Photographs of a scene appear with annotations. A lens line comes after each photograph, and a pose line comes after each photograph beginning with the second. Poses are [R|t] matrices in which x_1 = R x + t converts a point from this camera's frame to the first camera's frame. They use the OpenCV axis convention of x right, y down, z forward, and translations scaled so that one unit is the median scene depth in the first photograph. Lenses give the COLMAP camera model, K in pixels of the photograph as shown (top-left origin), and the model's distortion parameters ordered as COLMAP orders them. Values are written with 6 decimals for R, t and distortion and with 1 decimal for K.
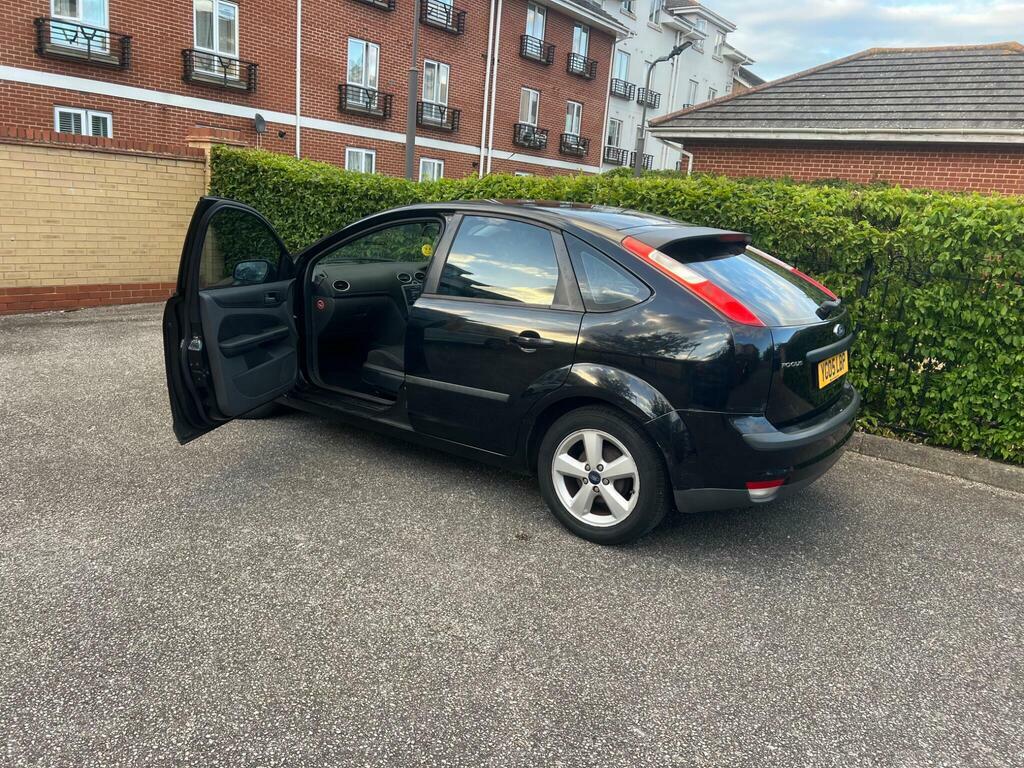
lens RADIAL K [[775.3, 0, 517.8], [0, 775.3, 379.5], [0, 0, 1]] dist [0.040399, -0.048799]
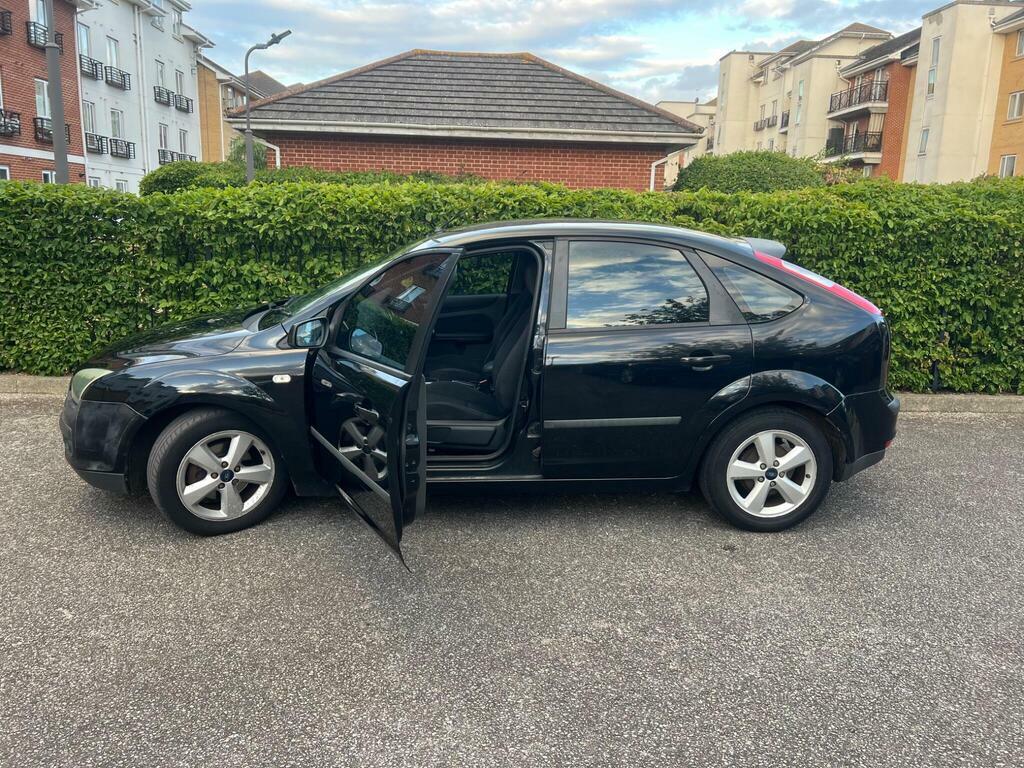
lens RADIAL K [[775.0, 0, 511.9], [0, 775.0, 381.8], [0, 0, 1]] dist [0.039408, -0.050941]
pose [[0.777162, -0.184591, 0.601620, -0.315695], [0.171614, 0.981944, 0.079594, -0.057677], [-0.605449, 0.041389, 0.794807, 0.134236]]
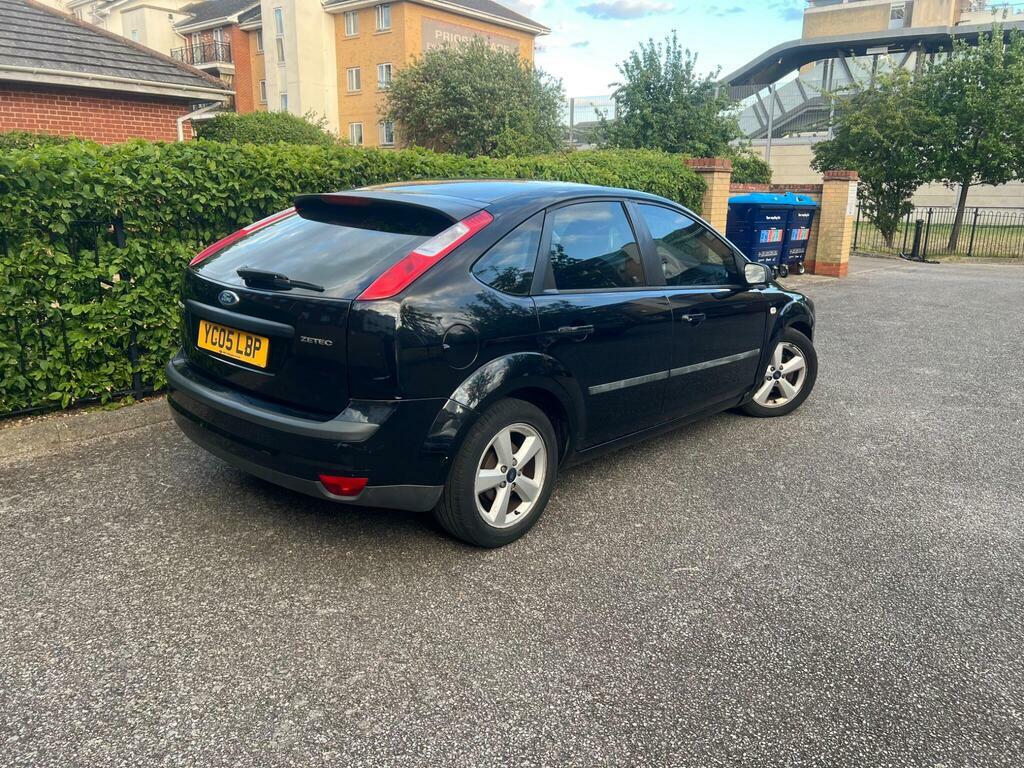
lens RADIAL K [[770.1, 0, 526.2], [0, 770.1, 378.4], [0, 0, 1]] dist [0.043181, -0.053229]
pose [[0.040092, -0.309243, 0.950138, -0.587022], [0.210781, 0.932121, 0.294485, -0.164136], [-0.976711, 0.188464, 0.102553, 0.534279]]
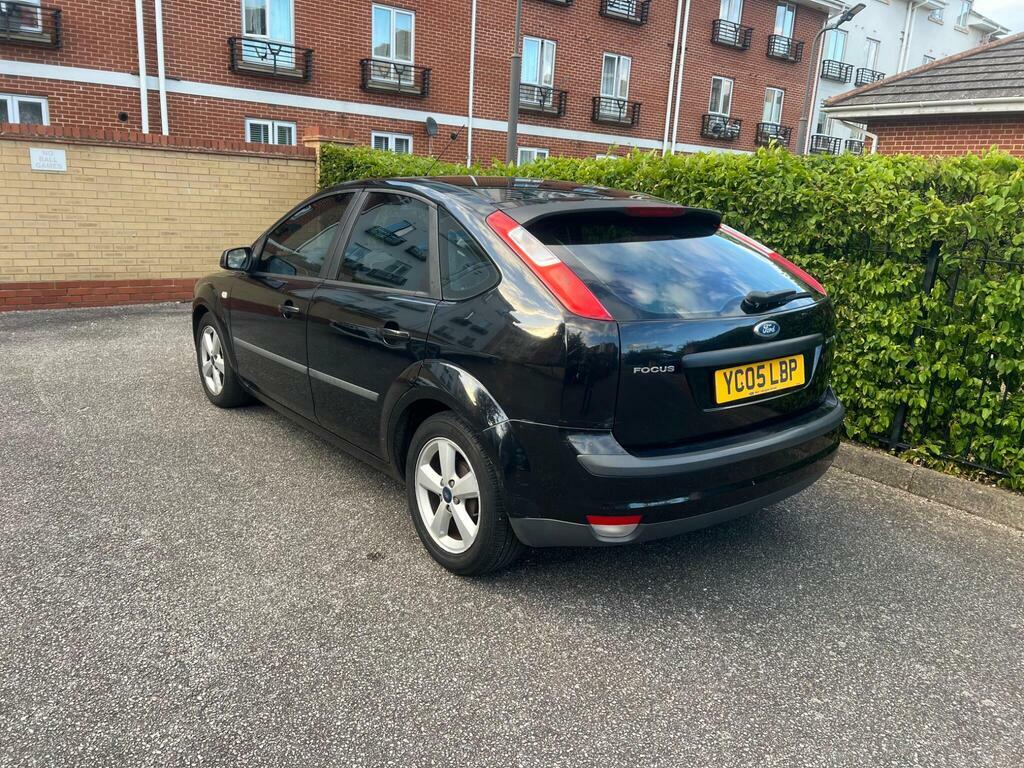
lens RADIAL K [[774.8, 0, 517.2], [0, 774.8, 389.9], [0, 0, 1]] dist [0.037017, -0.040984]
pose [[0.960519, 0.044491, -0.274633, 0.155353], [-0.041636, 0.999001, 0.016220, -0.002287], [0.275081, -0.004145, 0.961412, 0.078309]]
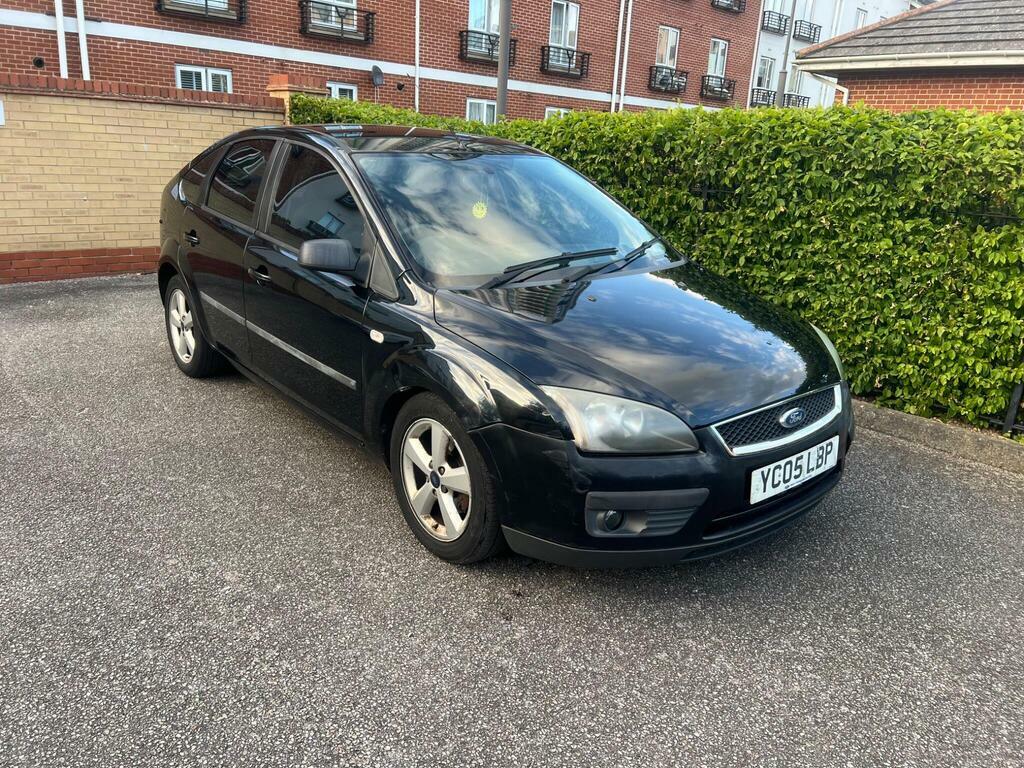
lens RADIAL K [[774.5, 0, 515.0], [0, 774.5, 392.7], [0, 0, 1]] dist [0.038438, -0.046628]
pose [[0.982903, 0.031684, -0.181379, 0.051441], [-0.018987, 0.997273, 0.071315, -0.016066], [0.183144, -0.066652, 0.980824, 0.112825]]
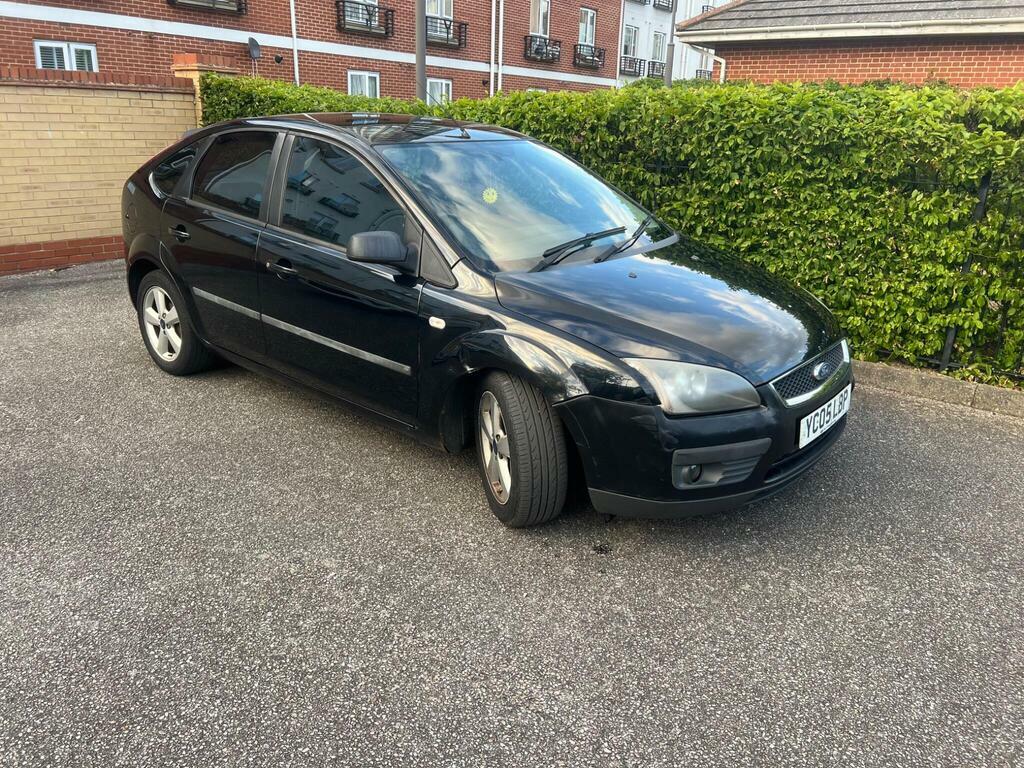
lens RADIAL K [[774.7, 0, 519.9], [0, 774.7, 382.7], [0, 0, 1]] dist [0.039362, -0.049637]
pose [[0.998989, -0.039903, -0.020724, -0.021761], [0.041763, 0.994230, 0.098805, -0.021410], [0.016662, -0.099571, 0.994891, 0.081293]]
